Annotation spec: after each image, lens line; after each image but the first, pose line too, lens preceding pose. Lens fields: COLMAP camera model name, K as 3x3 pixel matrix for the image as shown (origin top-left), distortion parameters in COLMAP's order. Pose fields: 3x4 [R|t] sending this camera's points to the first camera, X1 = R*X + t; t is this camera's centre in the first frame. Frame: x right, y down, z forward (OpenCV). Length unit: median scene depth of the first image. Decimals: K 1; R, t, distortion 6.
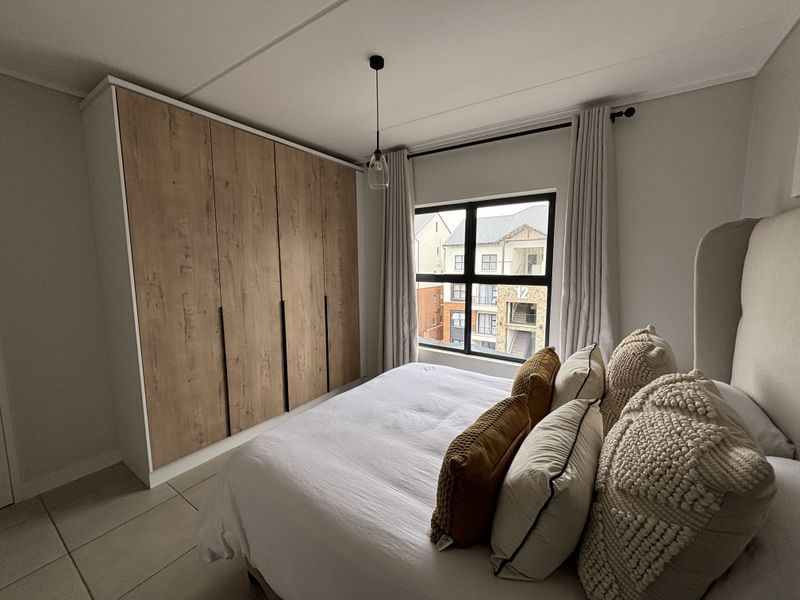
lens RADIAL K [[325.5, 0, 399.3], [0, 325.5, 298.2], [0, 0, 1]] dist [0.013334, -0.000215]
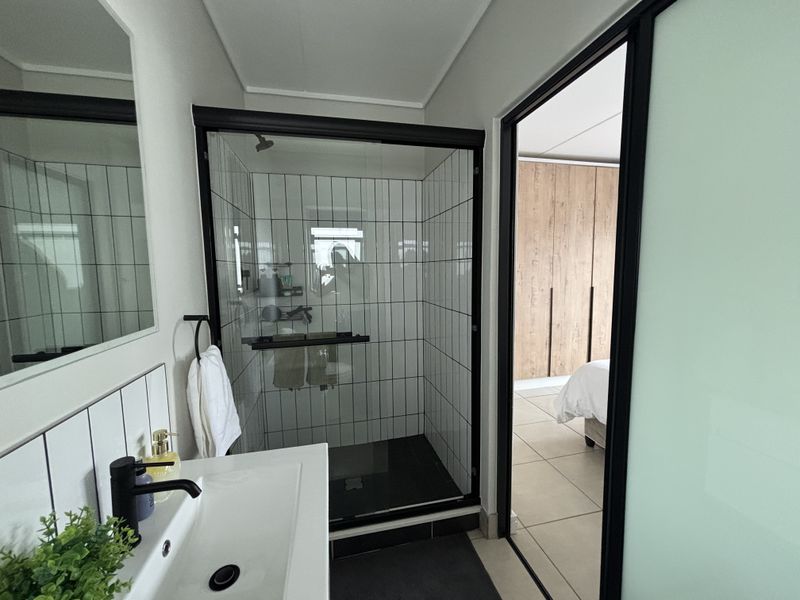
lens RADIAL K [[325.5, 0, 402.5], [0, 325.5, 299.4], [0, 0, 1]] dist [0.013334, -0.000215]
pose [[0.739518, 0.061901, -0.670284, -0.043041], [-0.065227, 0.997667, 0.020171, 0.087729], [0.669969, 0.028804, 0.741830, -0.521983]]
